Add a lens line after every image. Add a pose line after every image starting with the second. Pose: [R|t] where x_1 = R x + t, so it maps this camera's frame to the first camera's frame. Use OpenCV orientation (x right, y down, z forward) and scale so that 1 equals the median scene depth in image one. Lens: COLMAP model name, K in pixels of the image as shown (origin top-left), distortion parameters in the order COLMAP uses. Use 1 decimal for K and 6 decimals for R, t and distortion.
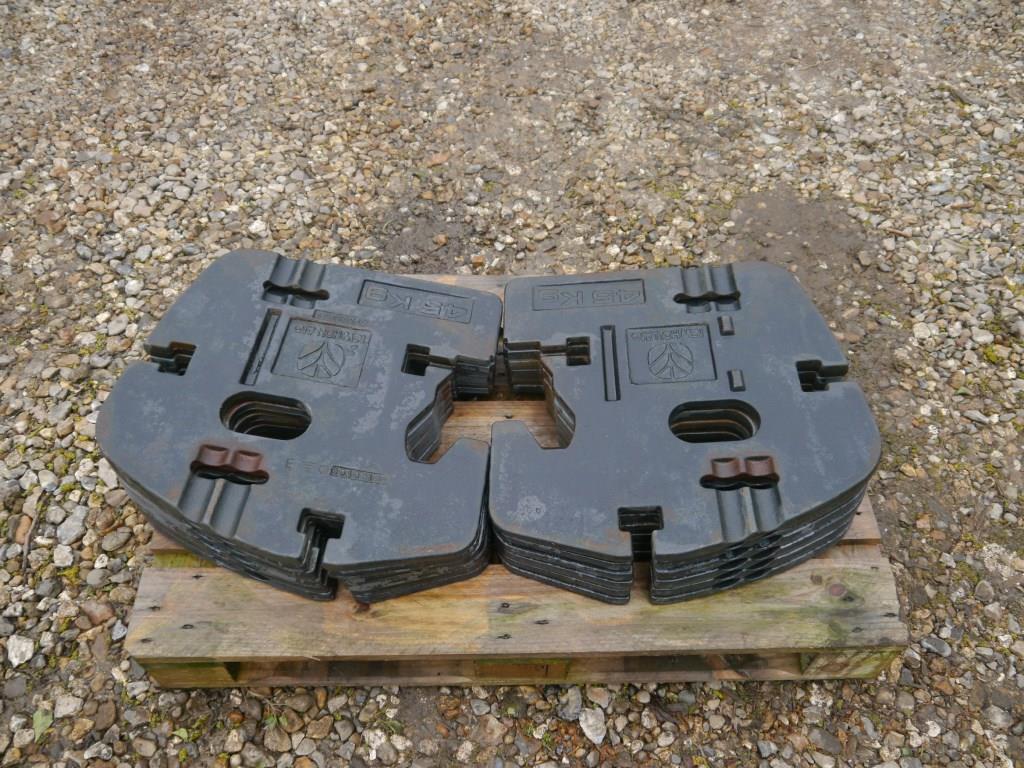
lens RADIAL K [[840.9, 0, 513.7], [0, 840.9, 385.9], [0, 0, 1]] dist [-0.050898, 0.039994]
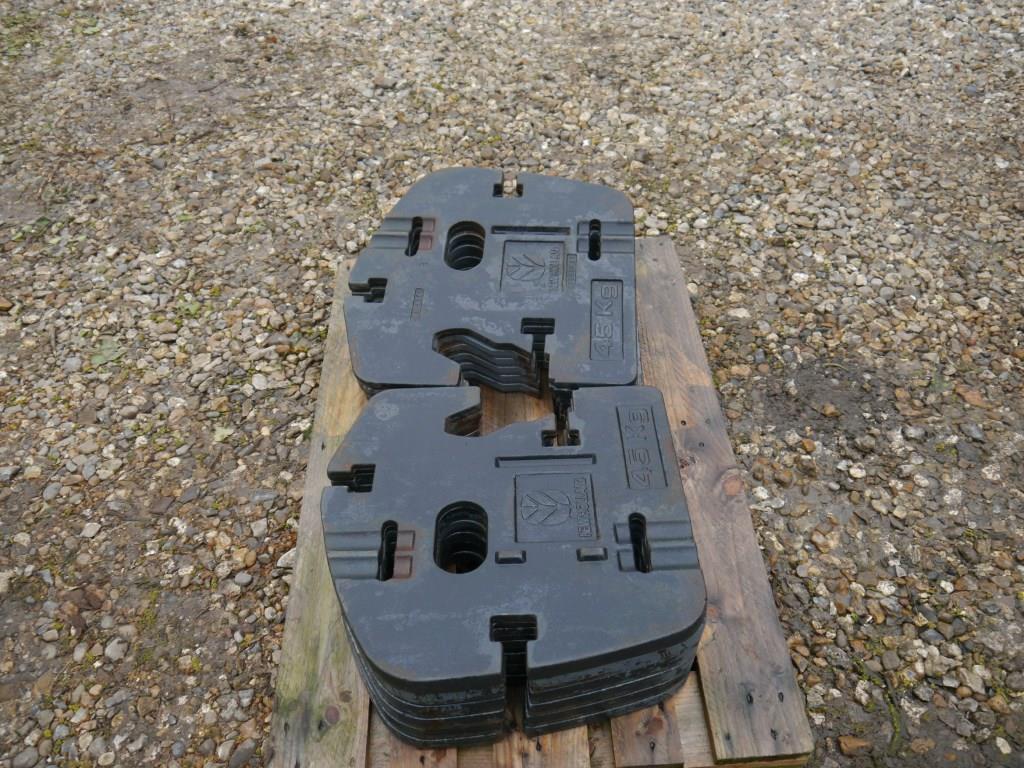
lens RADIAL K [[840.9, 0, 513.7], [0, 840.9, 385.9], [0, 0, 1]] dist [-0.050898, 0.039994]
pose [[0.029782, 0.725042, -0.688061, 0.750871], [-0.761569, 0.462305, 0.454188, -0.502722], [0.647399, 0.510479, 0.565938, 0.390373]]
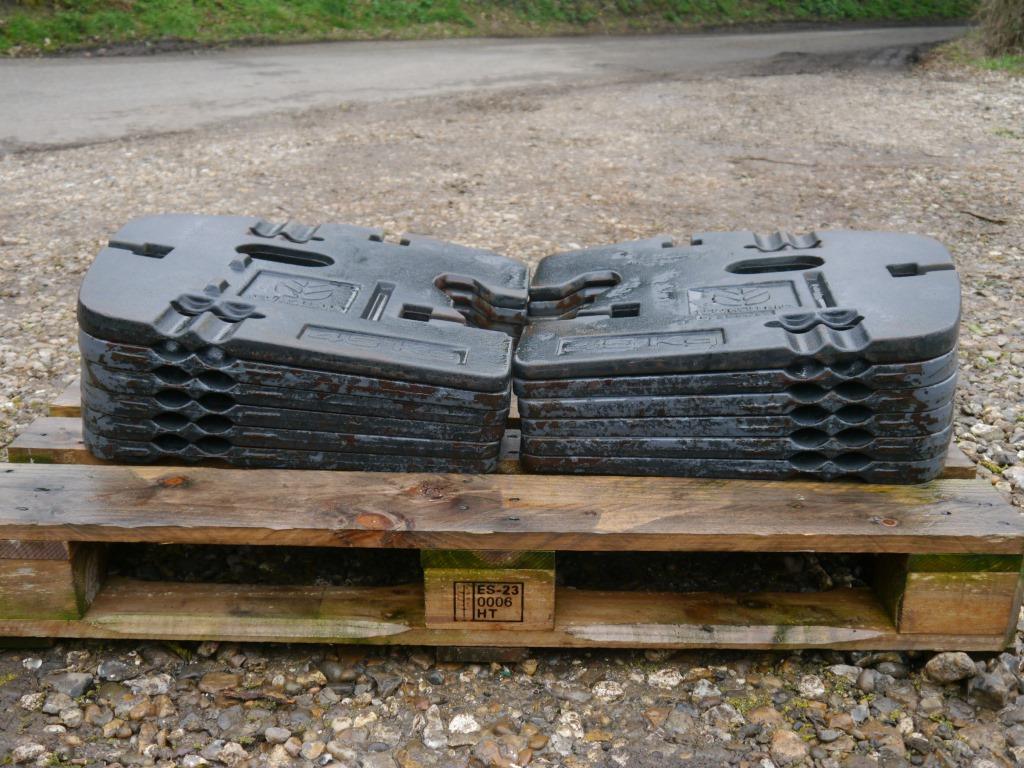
lens RADIAL K [[1117.6, 0, 512.0], [0, 1117.6, 384.0], [0, 0, 1]] dist [-0.015027, 0.015143]
pose [[-0.999154, -0.040784, 0.005234, -0.019330], [-0.006778, 0.288911, 0.957332, -1.048266], [-0.040556, 0.956487, -0.288943, 1.422654]]
